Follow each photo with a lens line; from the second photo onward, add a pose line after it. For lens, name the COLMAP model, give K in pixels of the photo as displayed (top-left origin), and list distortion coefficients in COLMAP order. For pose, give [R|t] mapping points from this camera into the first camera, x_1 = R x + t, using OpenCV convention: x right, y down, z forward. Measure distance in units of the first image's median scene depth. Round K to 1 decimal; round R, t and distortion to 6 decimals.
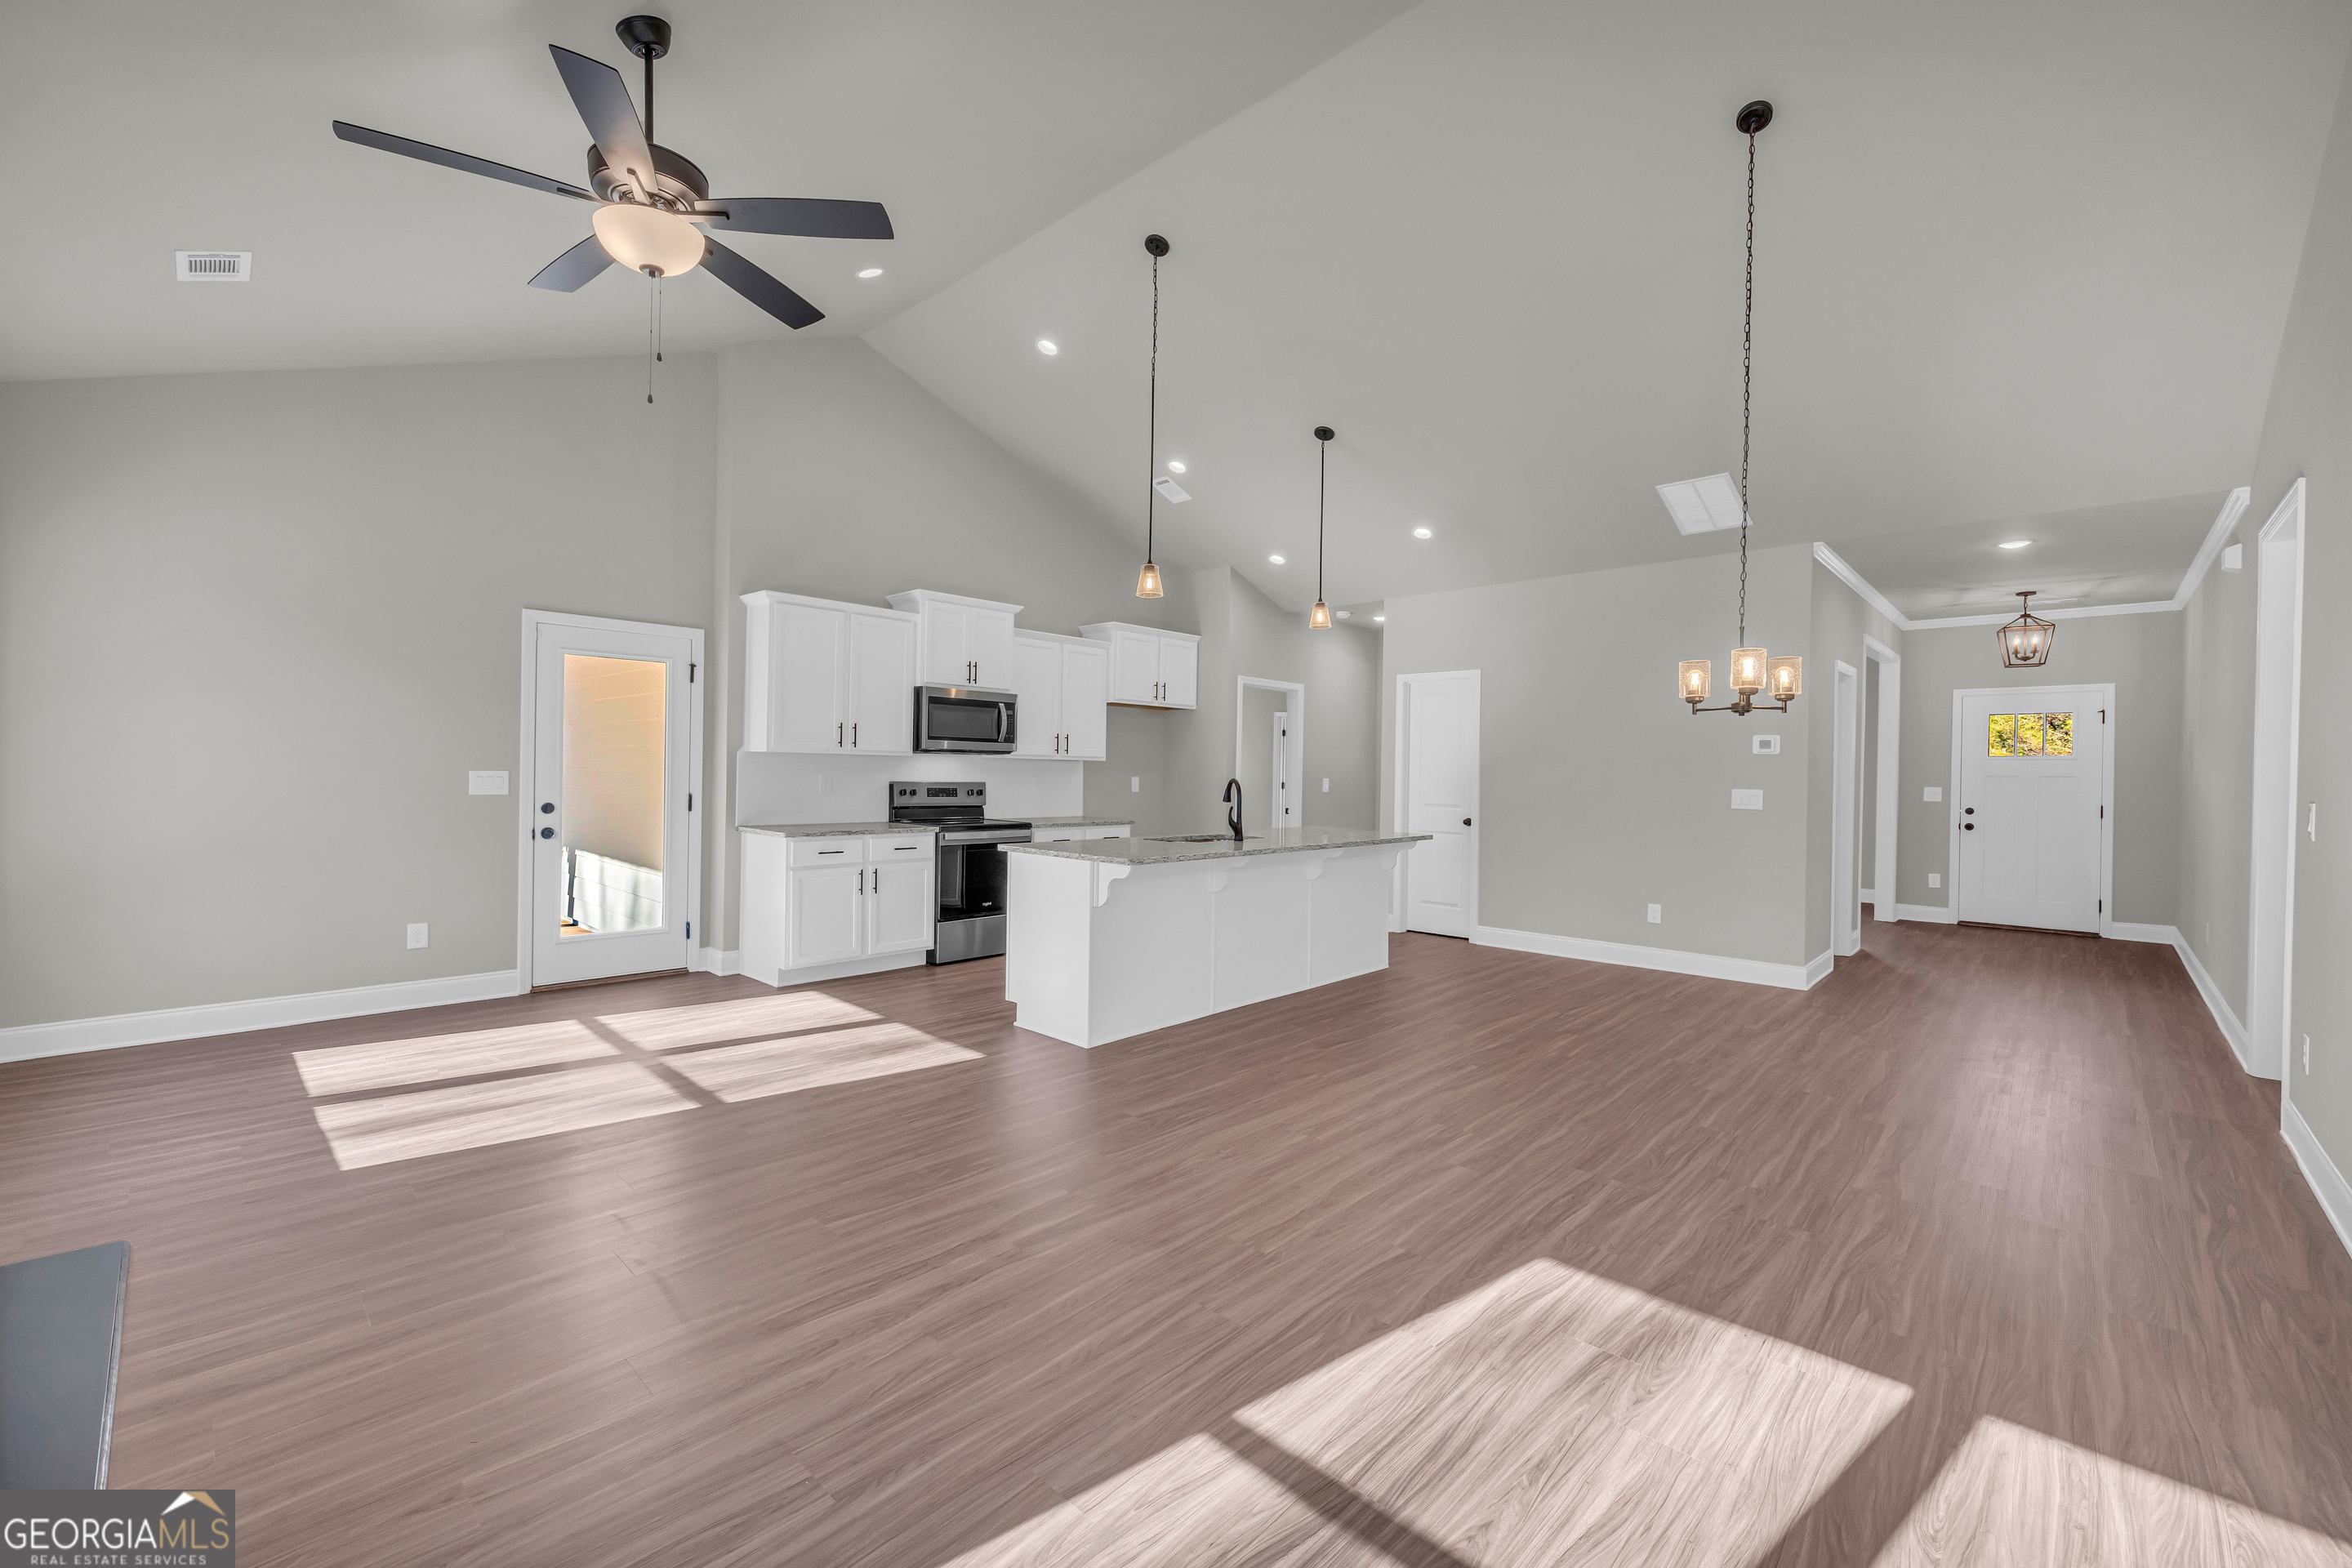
lens RADIAL K [[952.6, 0, 1176.7], [0, 952.6, 774.3], [0, 0, 1]] dist [-0.004224, 0.000031]
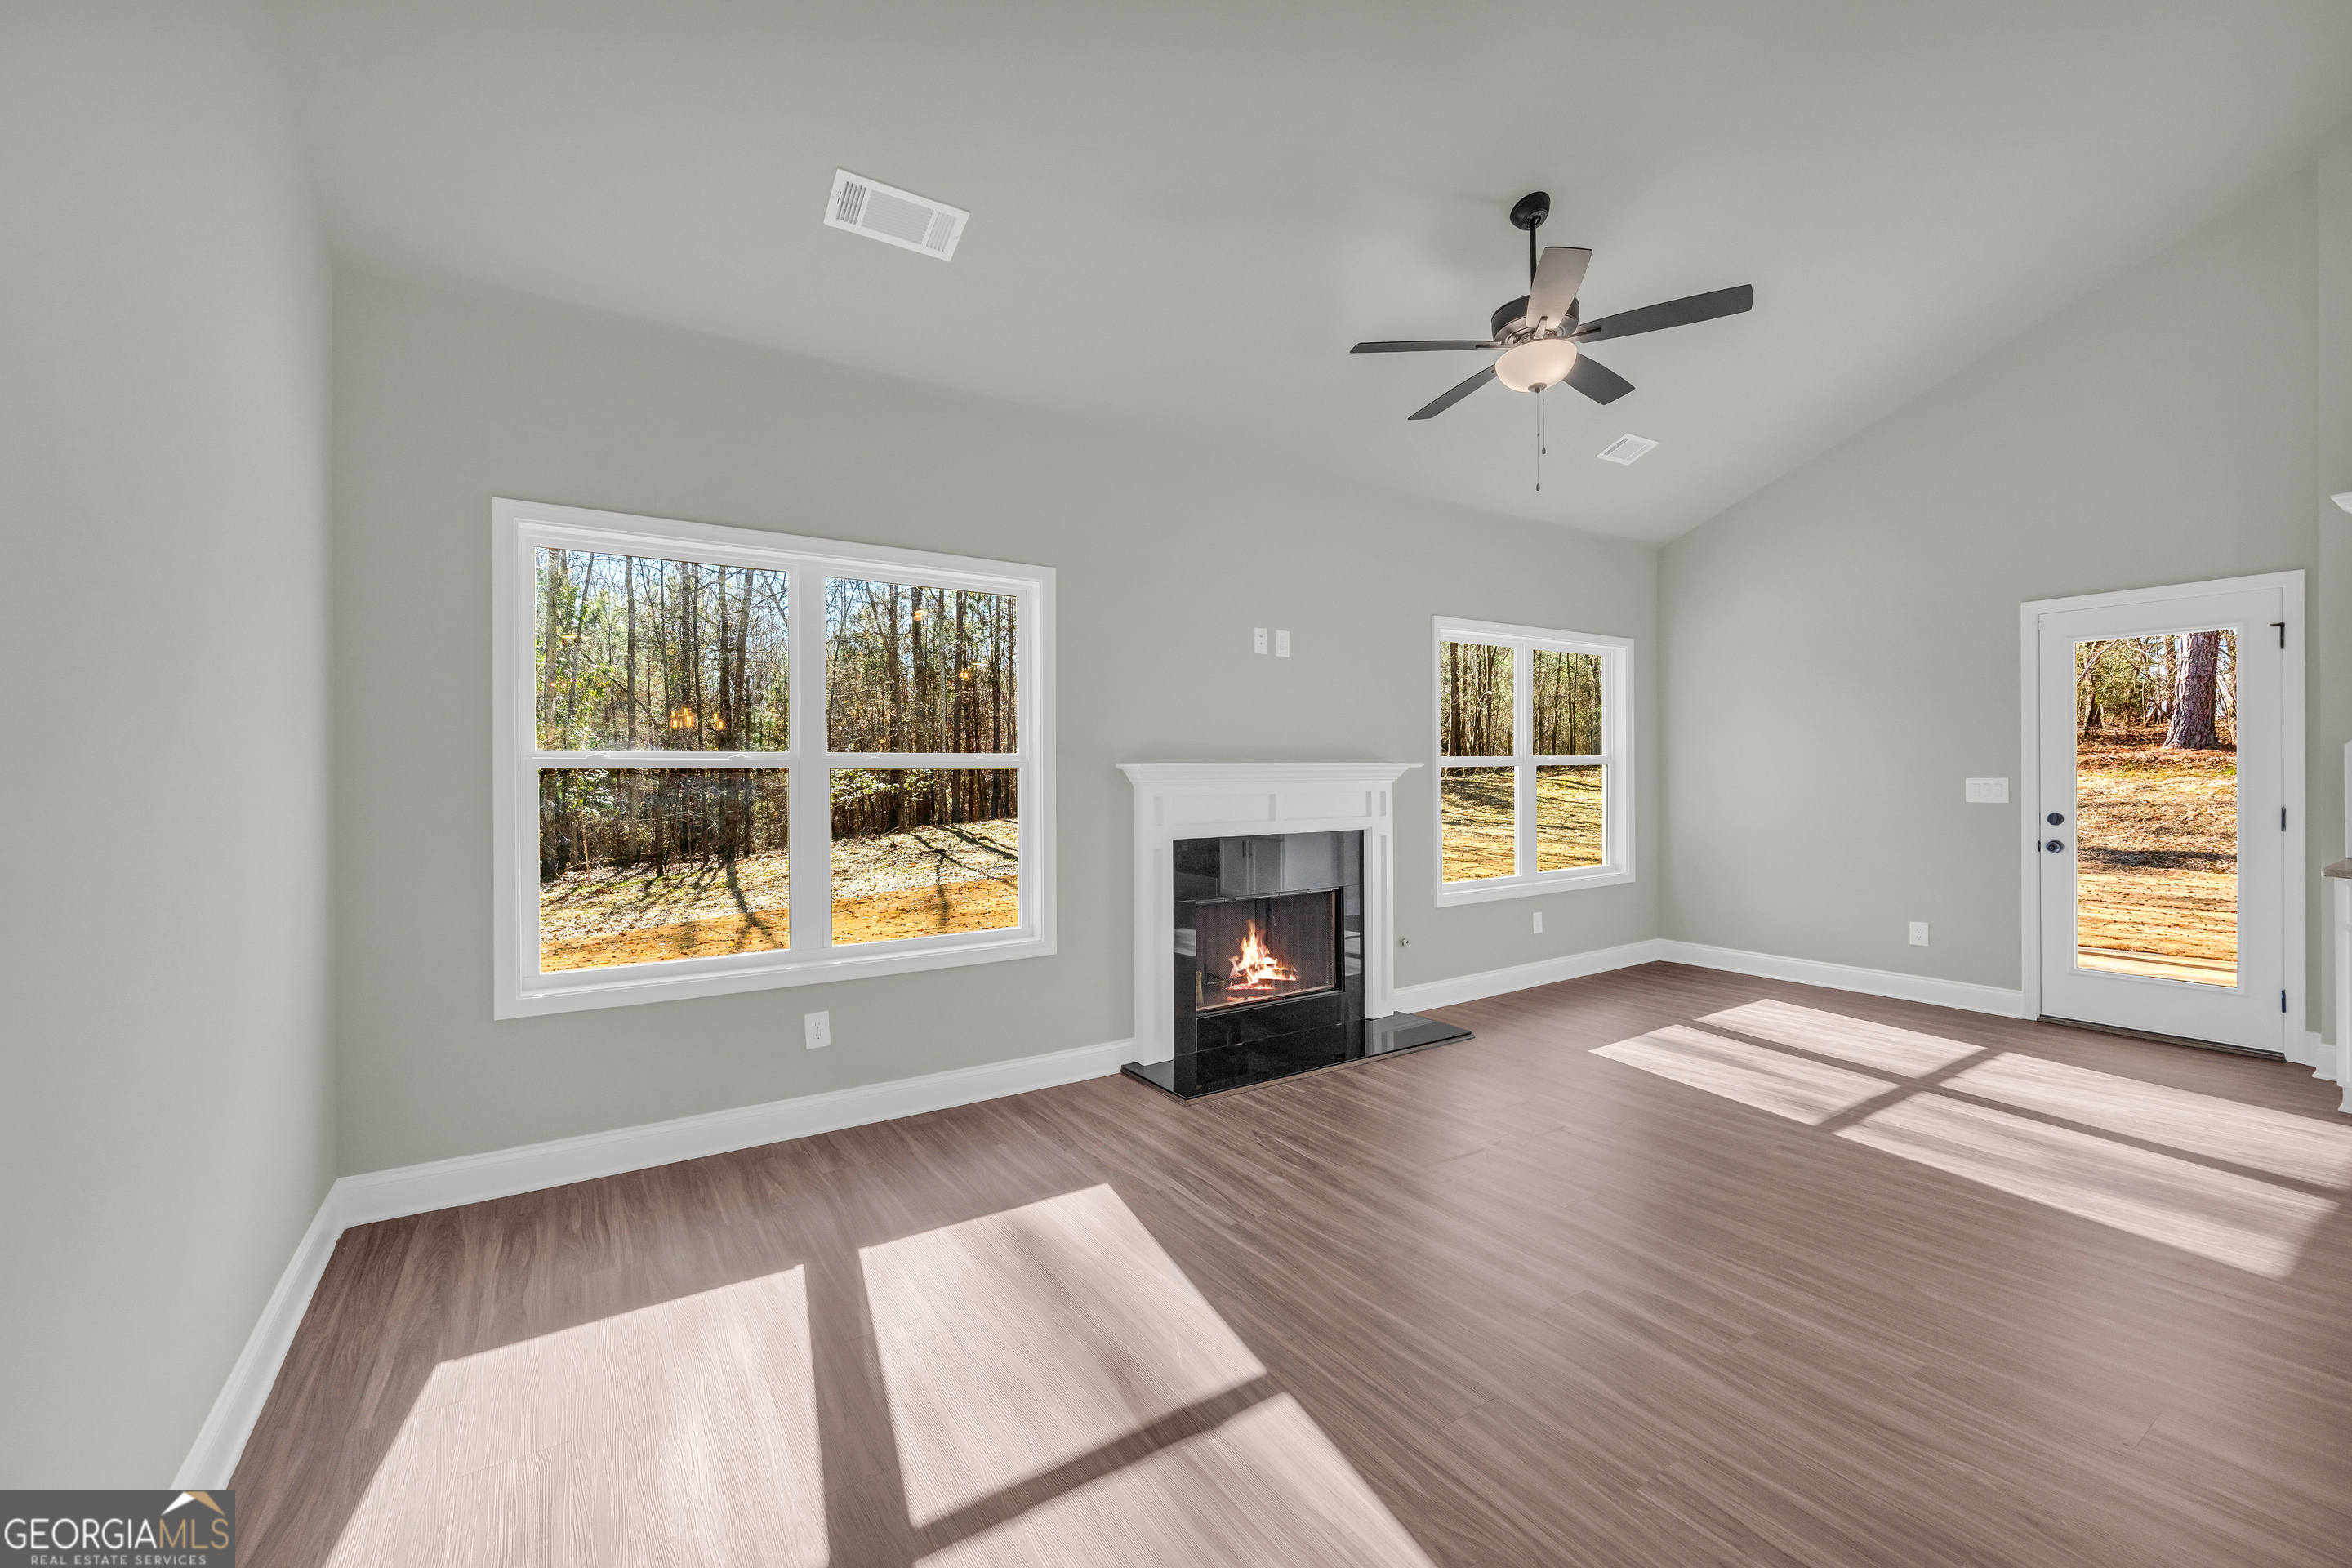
lens RADIAL K [[952.6, 0, 1176.7], [0, 952.6, 774.3], [0, 0, 1]] dist [-0.004224, 0.000031]
pose [[-0.227416, -0.009701, -0.973749, 0.346742], [0.001479, 0.999946, -0.010308, 0.001777], [0.973797, -0.003784, -0.227389, 0.351982]]
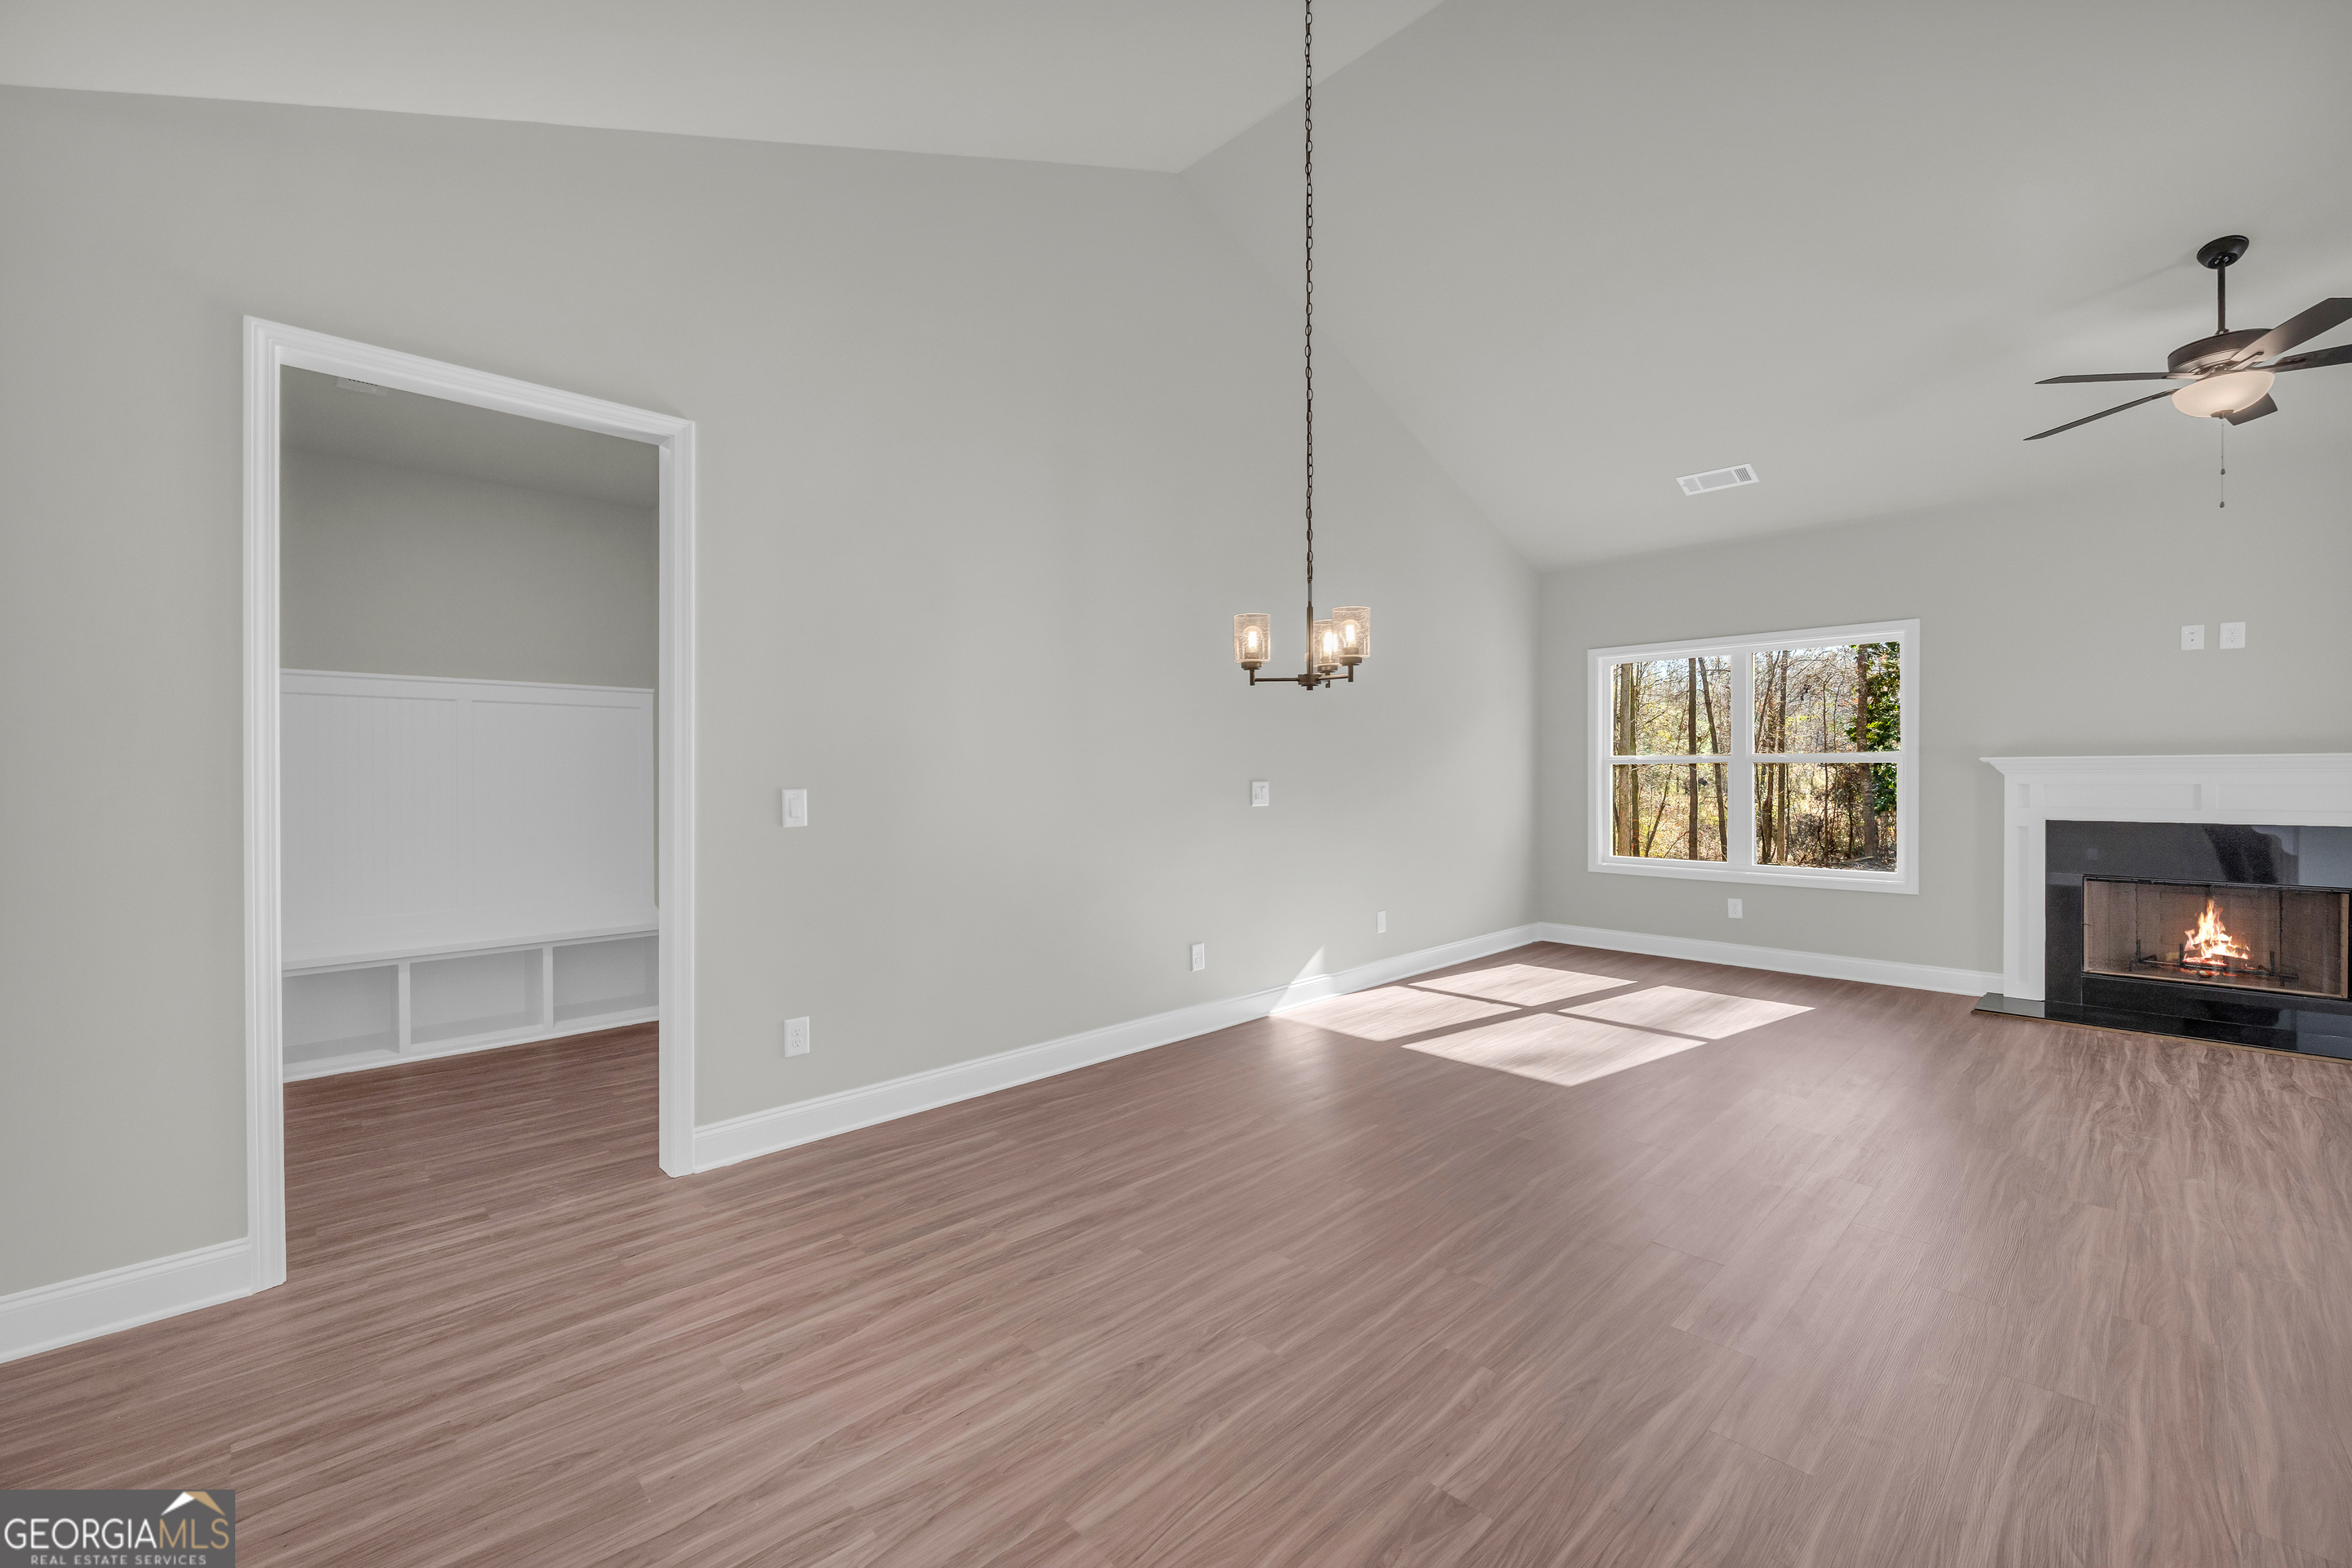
lens RADIAL K [[972.5, 0, 1193.5], [0, 972.5, 777.2], [0, 0, 1]] dist [0.010877, 0.000101]
pose [[-0.999185, -0.009132, 0.039314, 0.389372], [-0.008852, 0.999934, 0.007278, 0.005032], [-0.039378, 0.006924, -0.999200, 1.099982]]
